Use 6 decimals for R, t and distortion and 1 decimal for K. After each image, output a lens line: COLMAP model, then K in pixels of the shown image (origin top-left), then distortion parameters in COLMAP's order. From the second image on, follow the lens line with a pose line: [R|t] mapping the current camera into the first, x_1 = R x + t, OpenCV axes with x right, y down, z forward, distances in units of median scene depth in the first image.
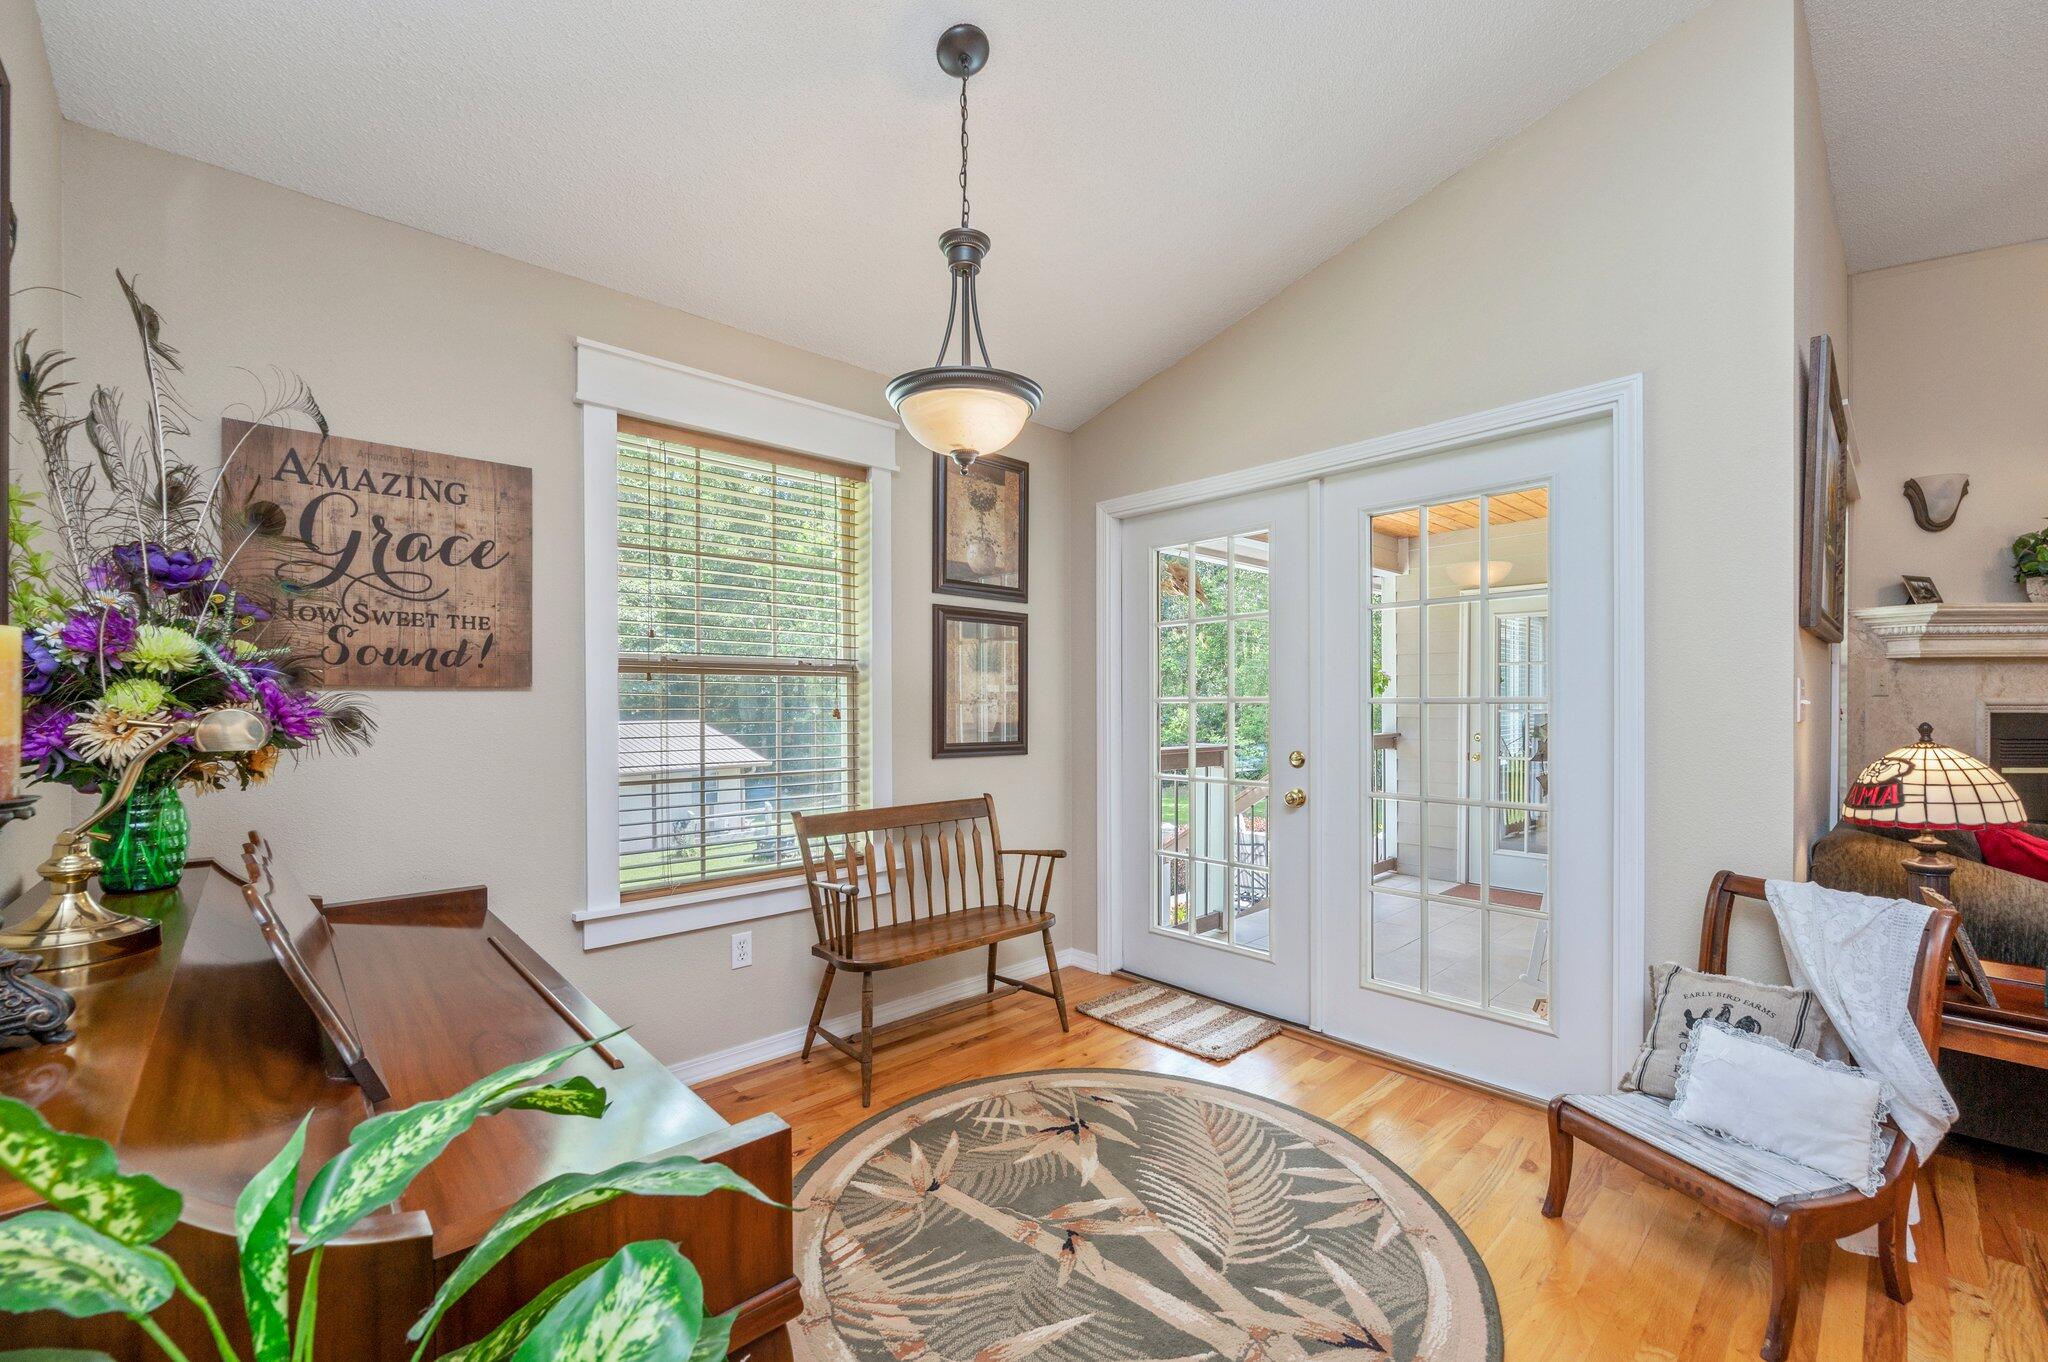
lens RADIAL K [[824.0, 0, 1010.8], [0, 824.0, 697.2], [0, 0, 1]] dist [-0.006542, 0.000208]
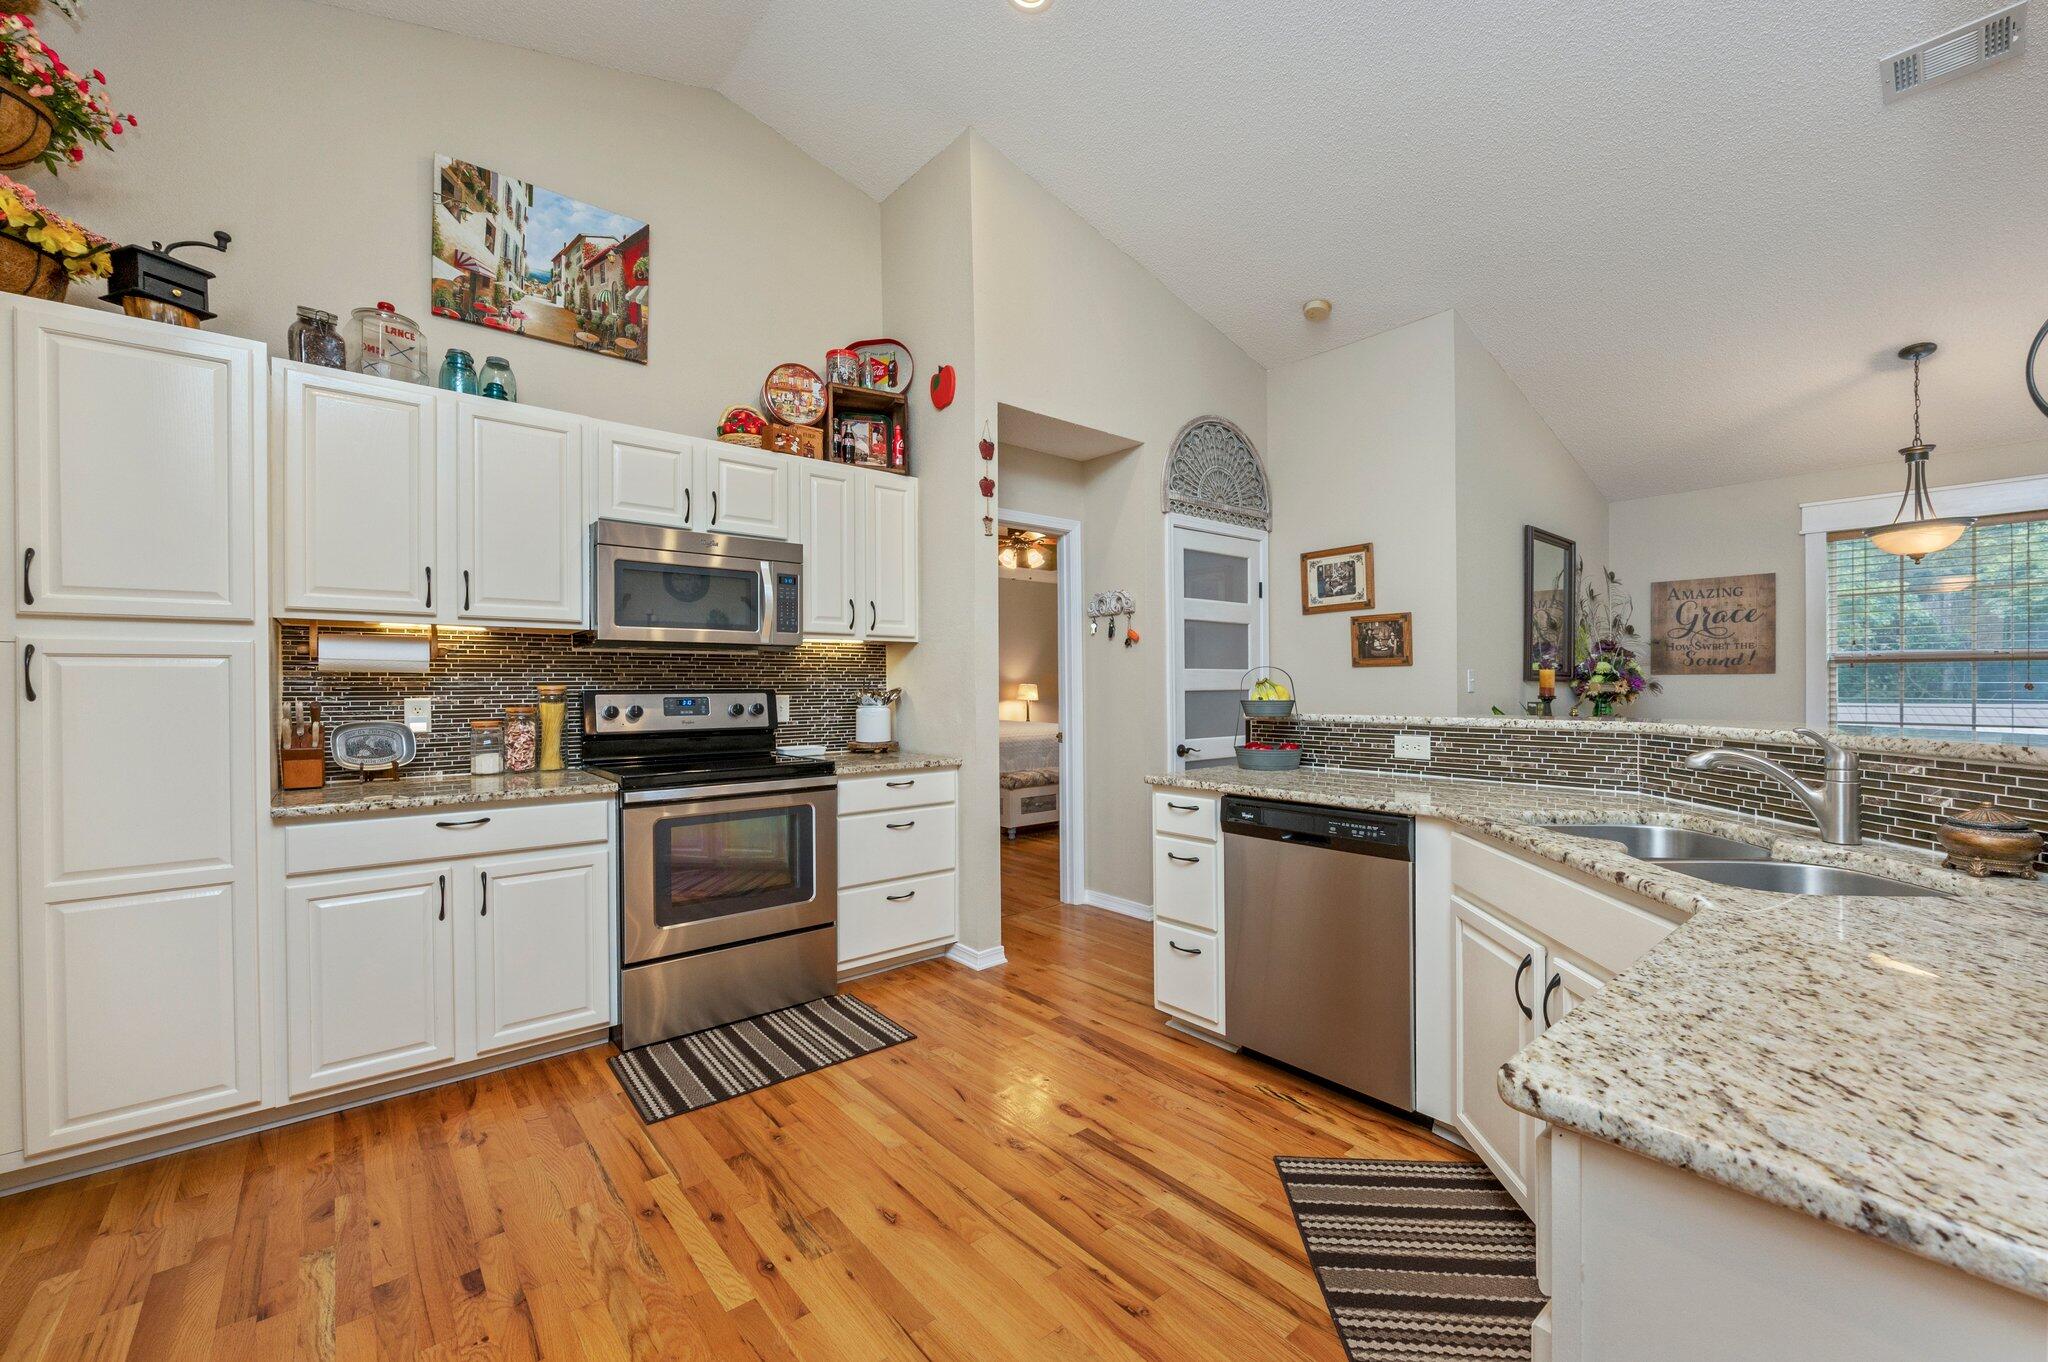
lens RADIAL K [[824.0, 0, 1040.4], [0, 824.0, 688.0], [0, 0, 1]] dist [-0.006542, 0.000208]
pose [[-0.029166, 0.006211, -0.999555, 1.138944], [0.008240, 0.999948, 0.005973, -0.000760], [0.999541, -0.008062, -0.029216, -0.614824]]
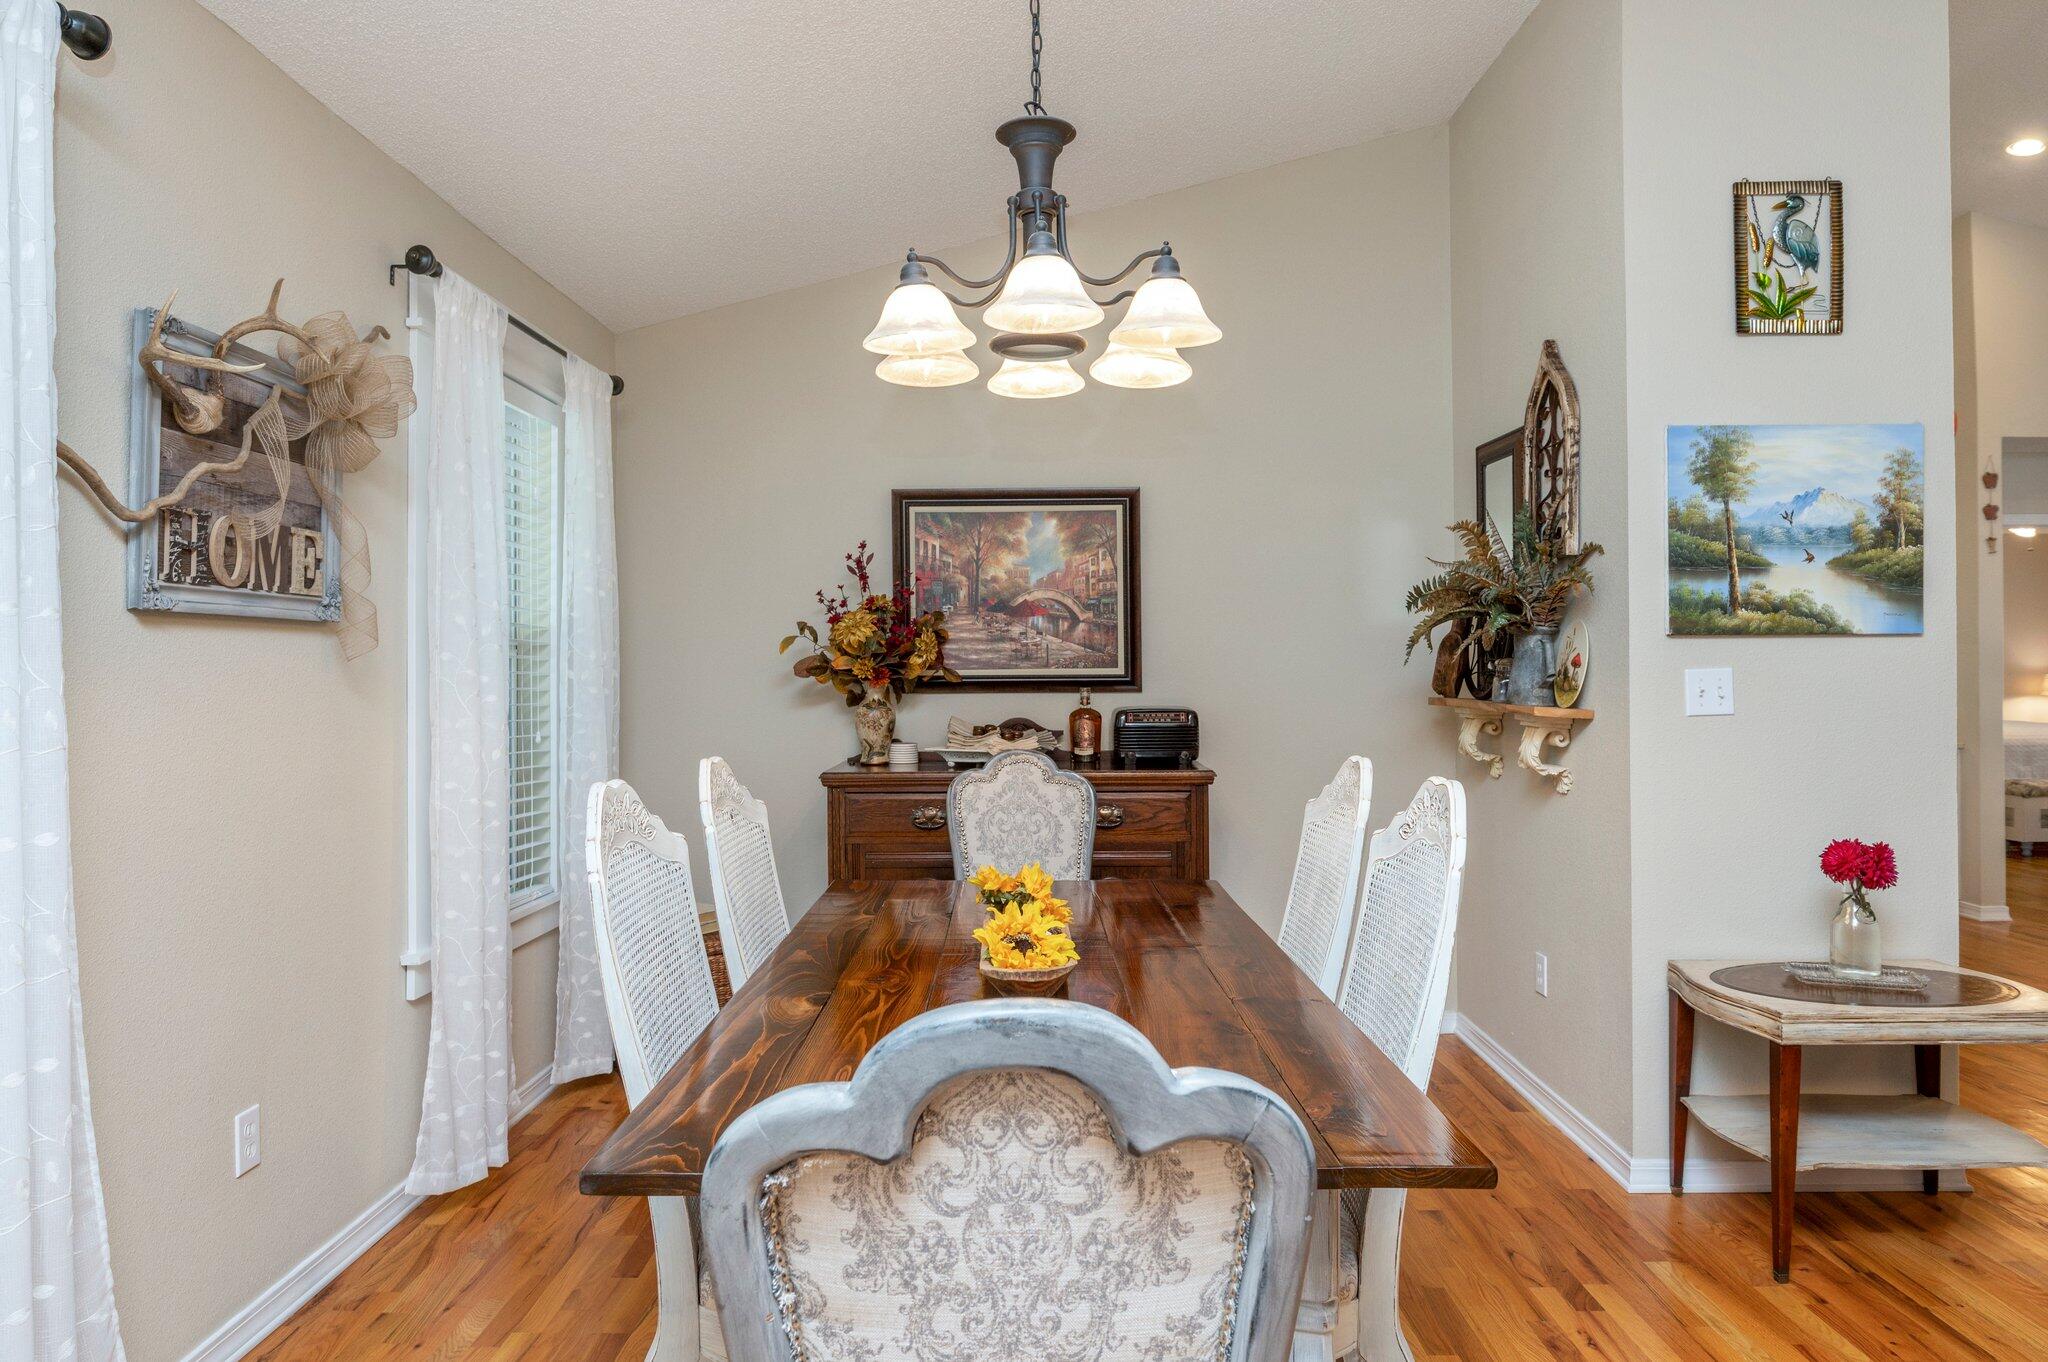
lens RADIAL K [[1249.5, 0, 1013.4], [0, 1249.5, 665.1], [0, 0, 1]] dist [-0.008486, -0.001631]
pose [[-0.688140, -0.001015, -0.725577, 2.470946], [0.005785, 0.999960, -0.006886, -0.018178], [0.725555, -0.008936, -0.688106, -0.493075]]
